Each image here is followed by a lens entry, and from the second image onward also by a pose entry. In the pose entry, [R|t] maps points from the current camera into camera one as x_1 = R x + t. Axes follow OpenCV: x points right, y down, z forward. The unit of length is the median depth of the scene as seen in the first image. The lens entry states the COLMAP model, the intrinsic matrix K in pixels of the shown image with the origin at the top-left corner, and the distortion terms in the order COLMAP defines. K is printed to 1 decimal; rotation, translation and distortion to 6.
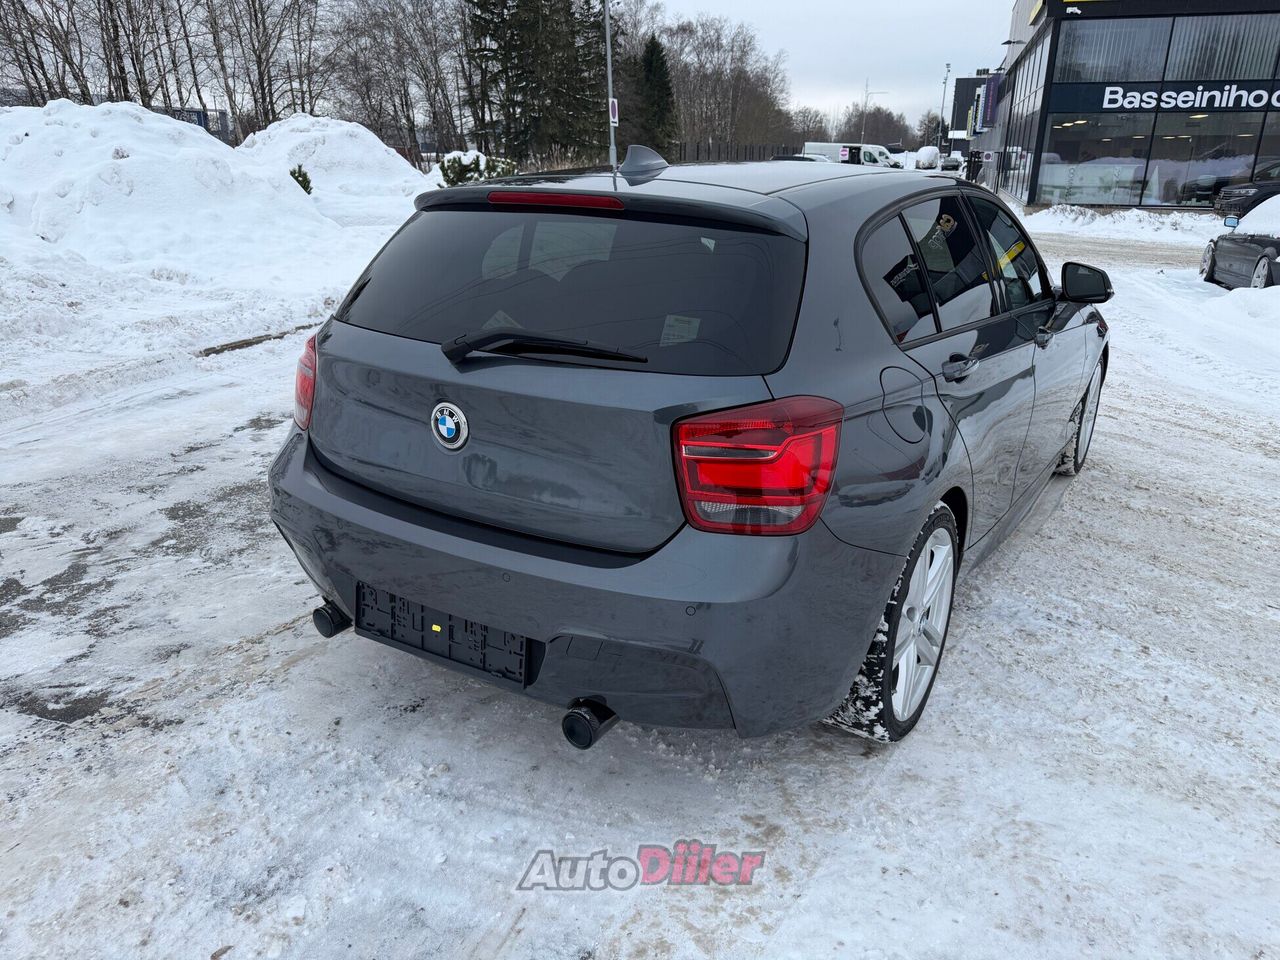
lens RADIAL K [[903.2, 0, 640.8], [0, 903.2, 481.1], [0, 0, 1]] dist [0.038634, -0.042200]
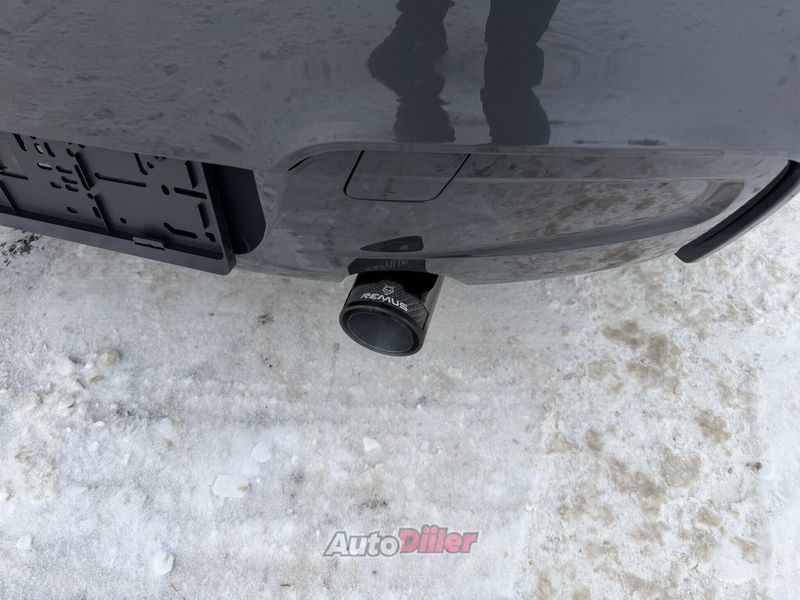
lens RADIAL K [[564.5, 0, 401.8], [0, 564.5, 297.7], [0, 0, 1]] dist [0.038634, -0.042200]
pose [[0.956923, -0.235909, 0.169248, -0.095620], [0.092207, 0.799679, 0.593306, 0.088739], [-0.275310, -0.552143, 0.786983, 0.727374]]
